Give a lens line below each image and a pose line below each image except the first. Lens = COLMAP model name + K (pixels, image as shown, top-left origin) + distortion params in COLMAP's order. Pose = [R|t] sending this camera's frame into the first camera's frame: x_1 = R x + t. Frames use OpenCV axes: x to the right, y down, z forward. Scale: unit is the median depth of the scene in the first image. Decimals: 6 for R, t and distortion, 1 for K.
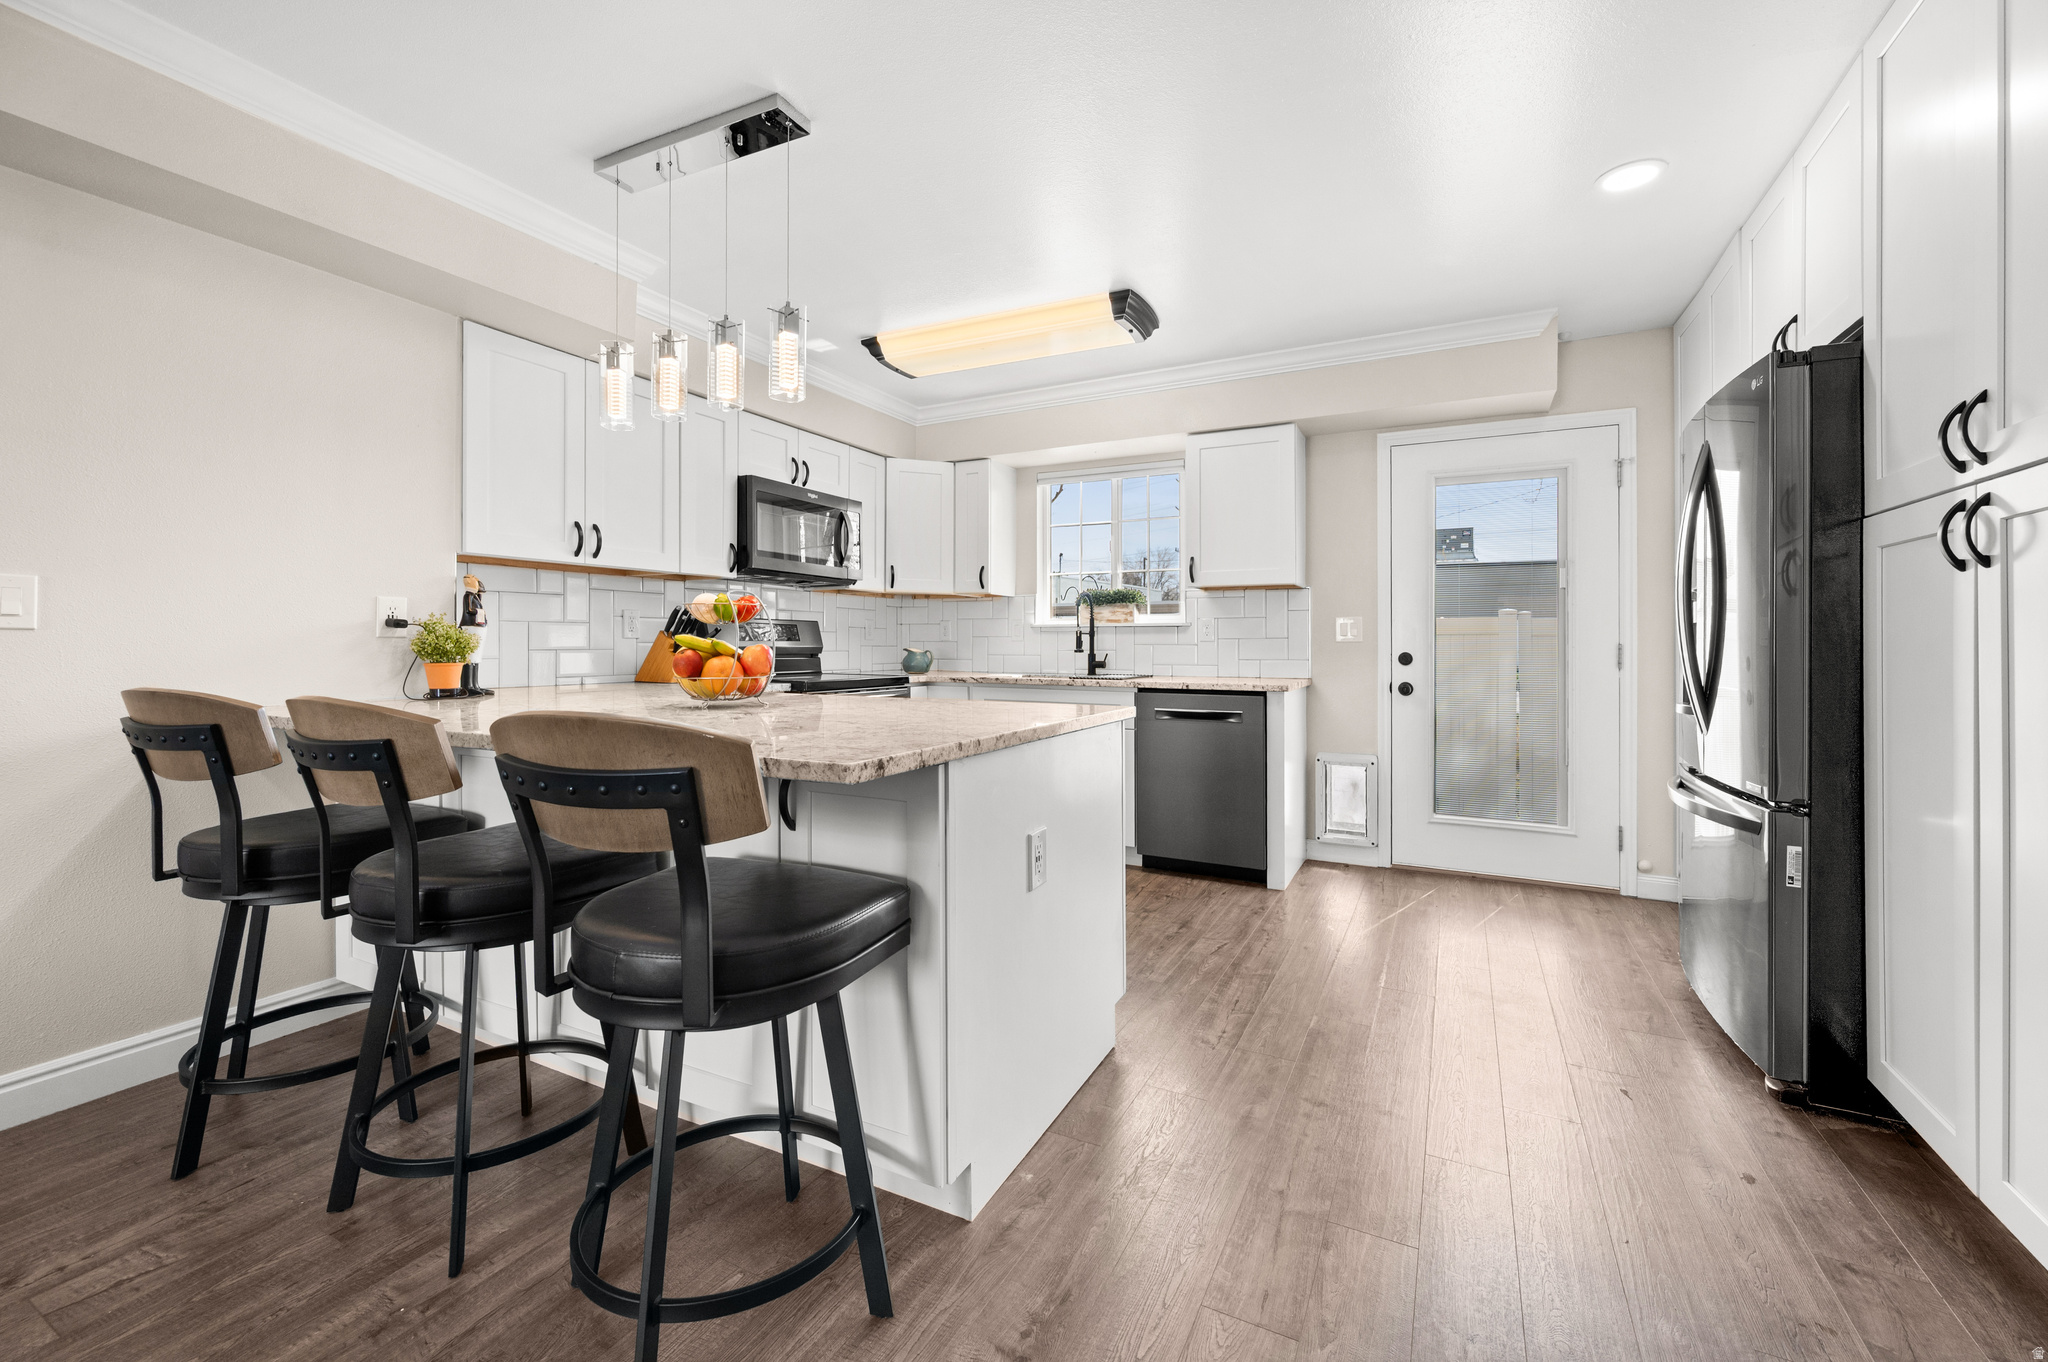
lens RADIAL K [[829.0, 0, 1033.2], [0, 829.0, 644.8], [0, 0, 1]] dist [-0.000224, -0.000397]
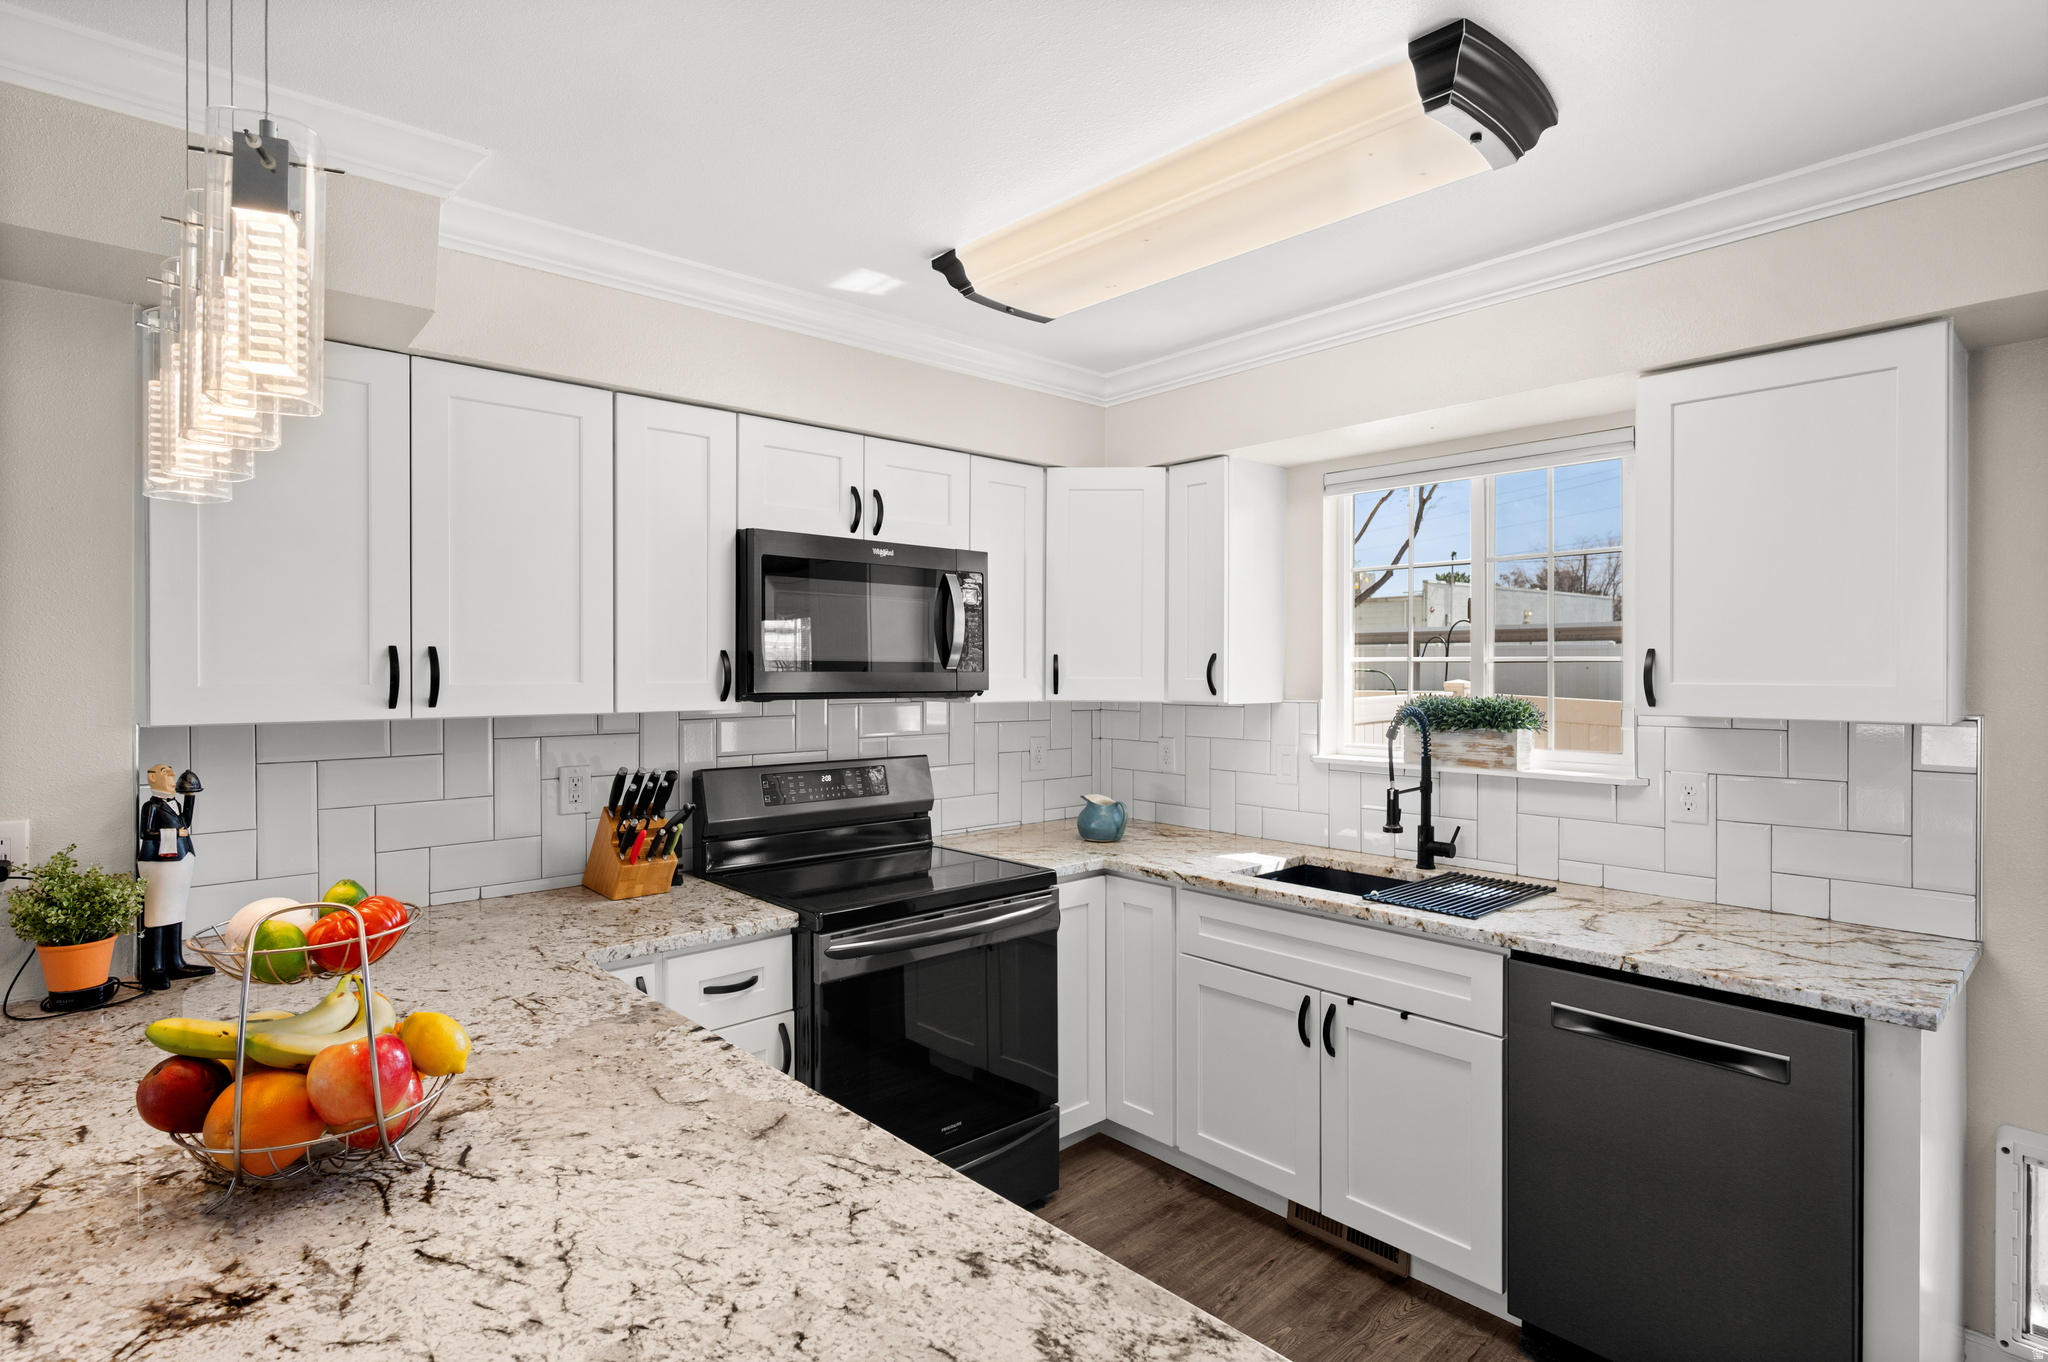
lens RADIAL K [[1034.6, 0, 1035.4], [0, 1034.6, 685.5], [0, 0, 1]] dist [0.000620, 0.000060]
pose [[0.936840, 0.002062, -0.349752, 0.079036], [0.003421, 0.999881, 0.015059, -0.099662], [0.349742, -0.015304, 0.936721, 0.375633]]
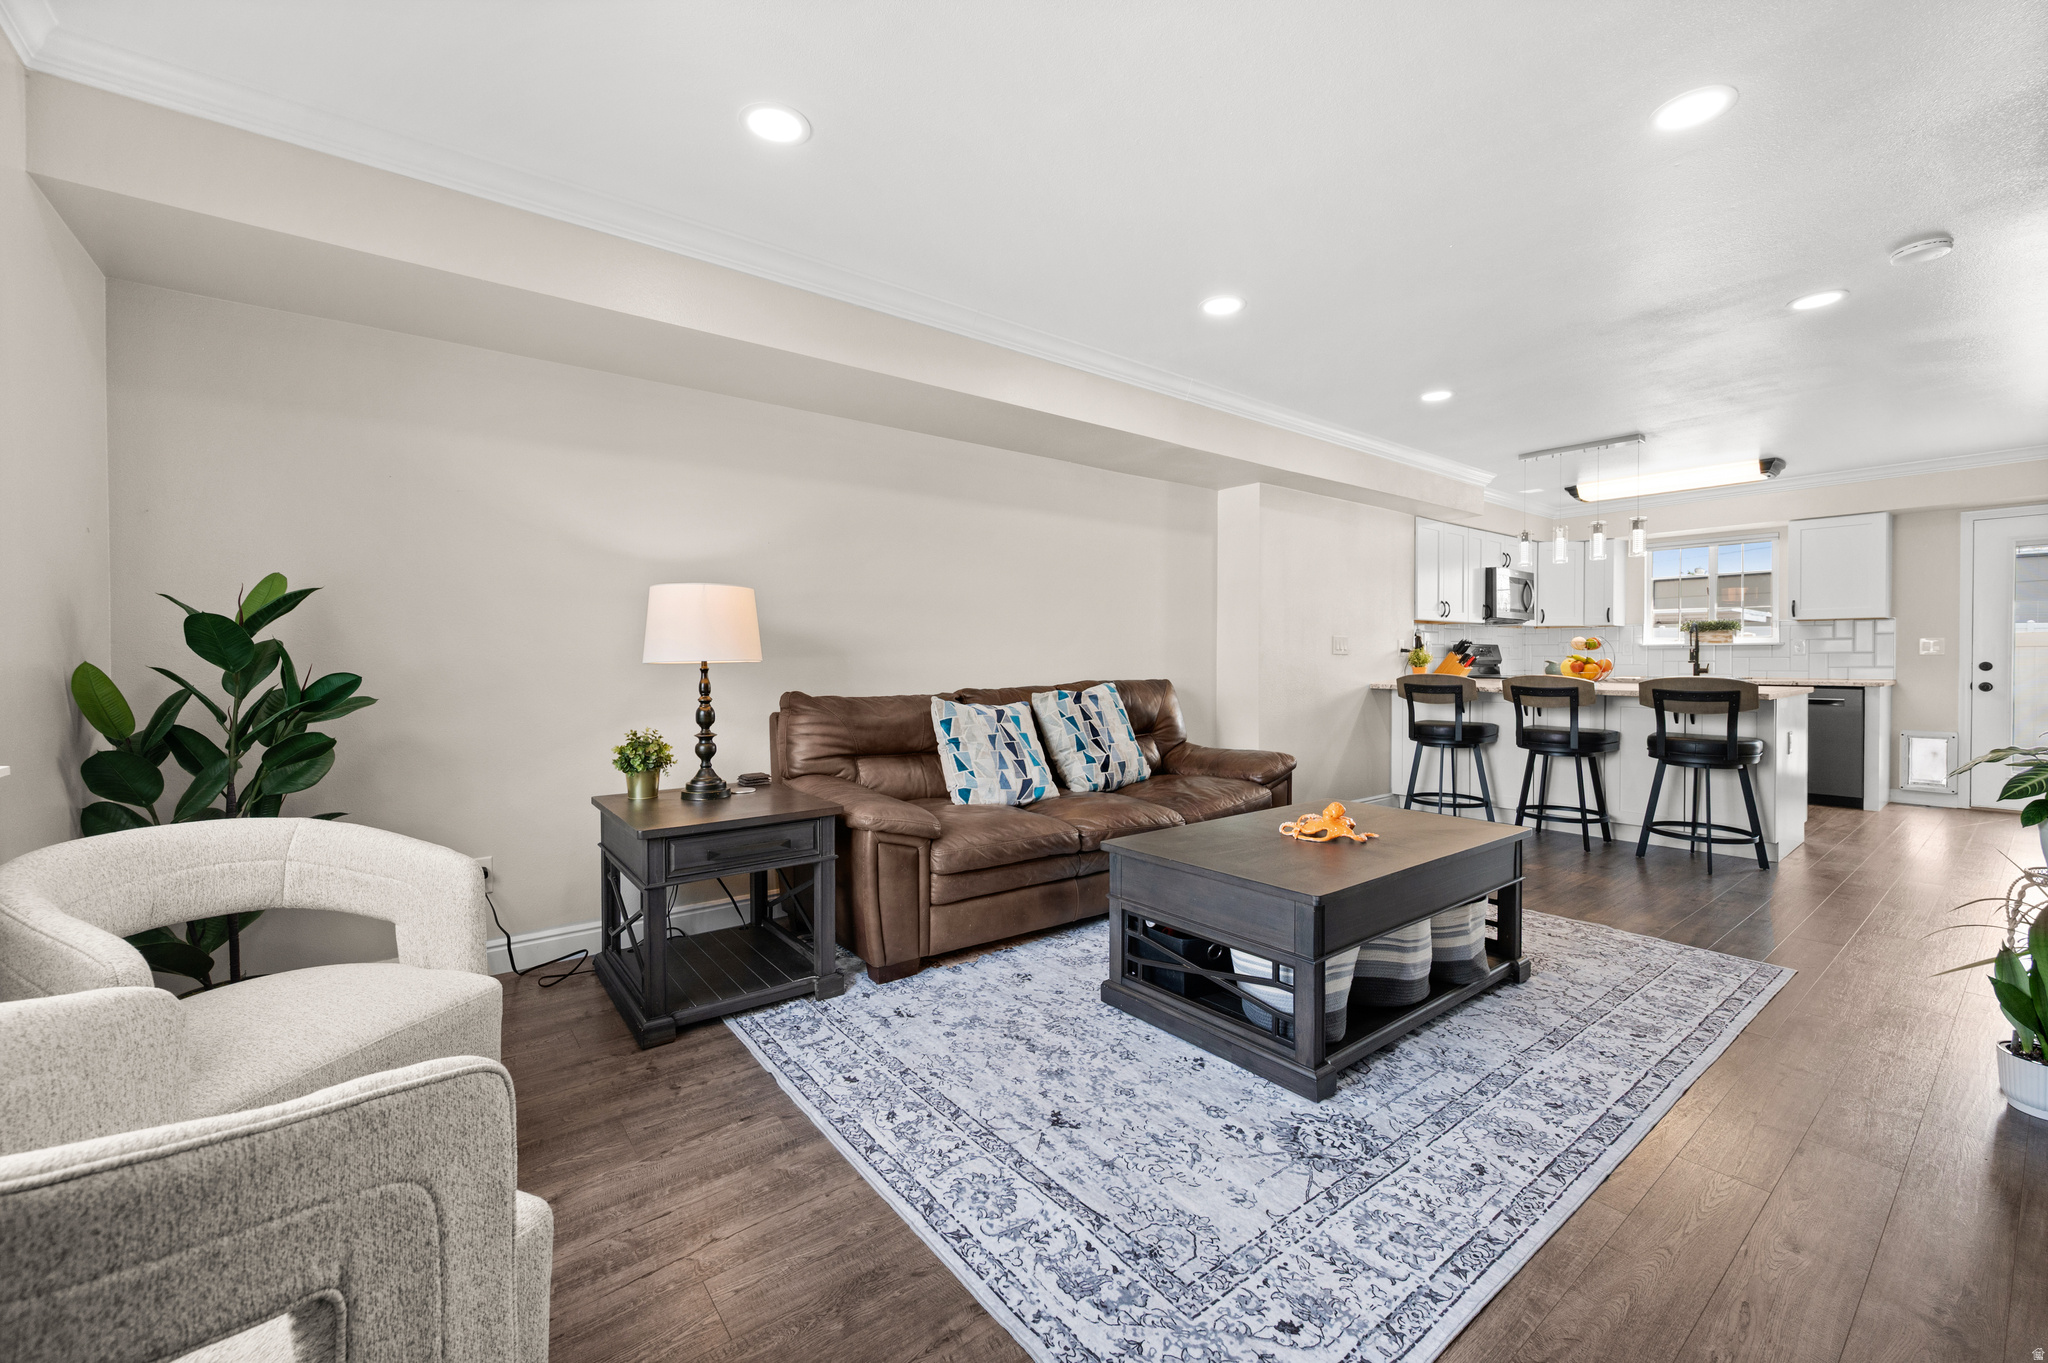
lens RADIAL K [[818.0, 0, 1028.8], [0, 818.0, 674.7], [0, 0, 1]] dist [-0.000464, -0.000022]
pose [[0.910230, 0.003378, -0.414090, -0.489734], [0.004640, 0.999821, 0.018354, -0.002624], [0.414077, -0.018627, 0.910051, -1.010266]]
